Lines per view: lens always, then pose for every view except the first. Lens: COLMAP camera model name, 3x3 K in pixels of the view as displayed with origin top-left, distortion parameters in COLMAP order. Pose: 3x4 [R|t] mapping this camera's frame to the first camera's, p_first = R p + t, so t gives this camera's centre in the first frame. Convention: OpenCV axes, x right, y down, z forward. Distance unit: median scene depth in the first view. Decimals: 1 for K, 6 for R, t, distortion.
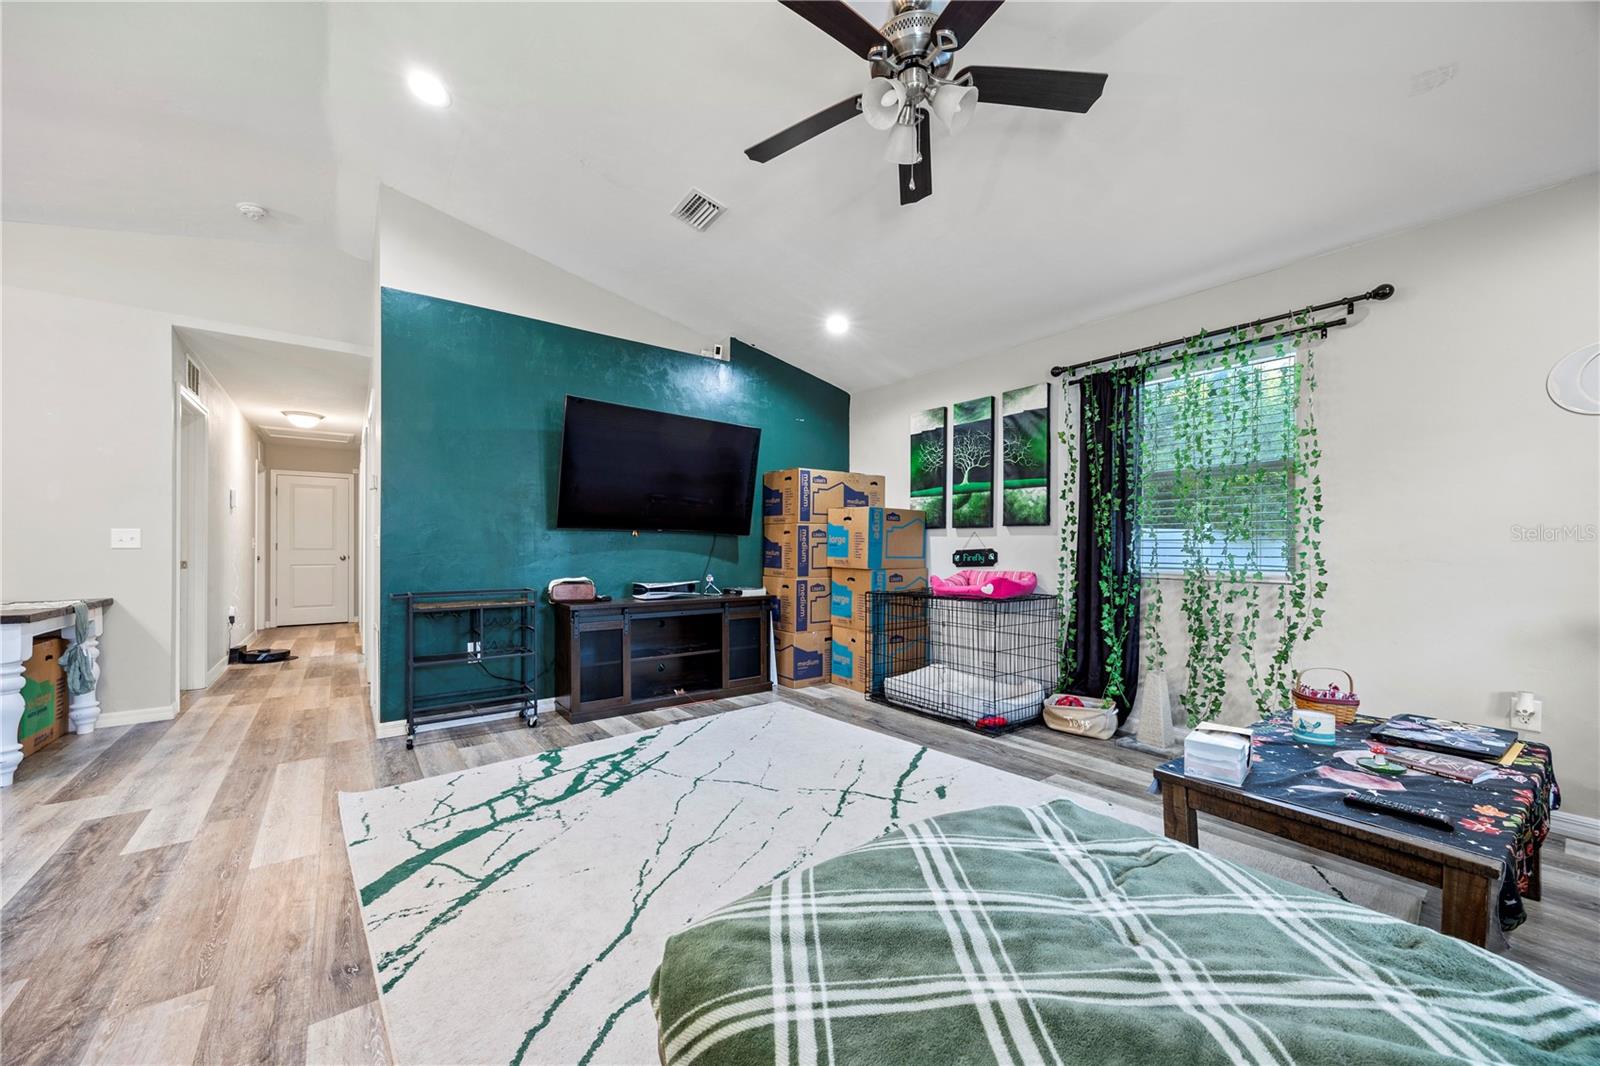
lens RADIAL K [[604.6, 0, 803.9], [0, 604.6, 542.6], [0, 0, 1]] dist [0.005589, -0.000713]
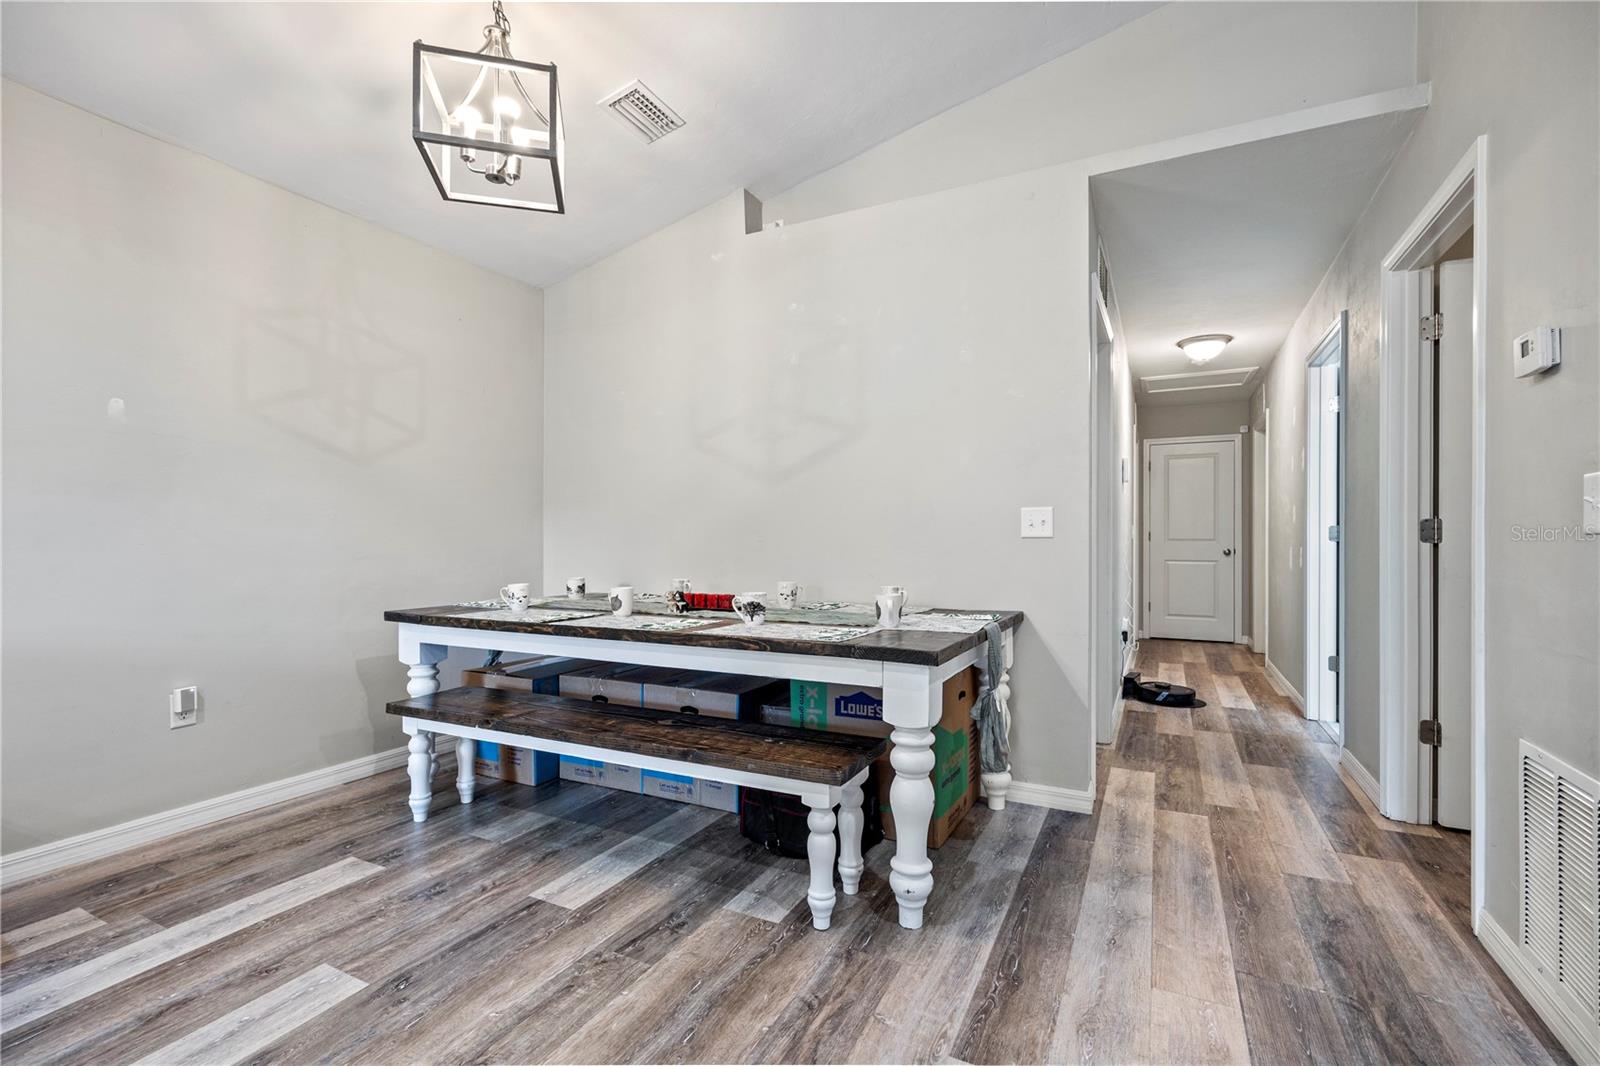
lens RADIAL K [[728.6, 0, 797.7], [0, 728.6, 536.2], [0, 0, 1]] dist [0.003783, 0.000035]
pose [[0.434532, 0.001101, -0.900656, -0.547650], [0.003635, 0.999989, 0.002976, 0.005183], [0.900649, -0.004568, 0.434523, 0.449762]]
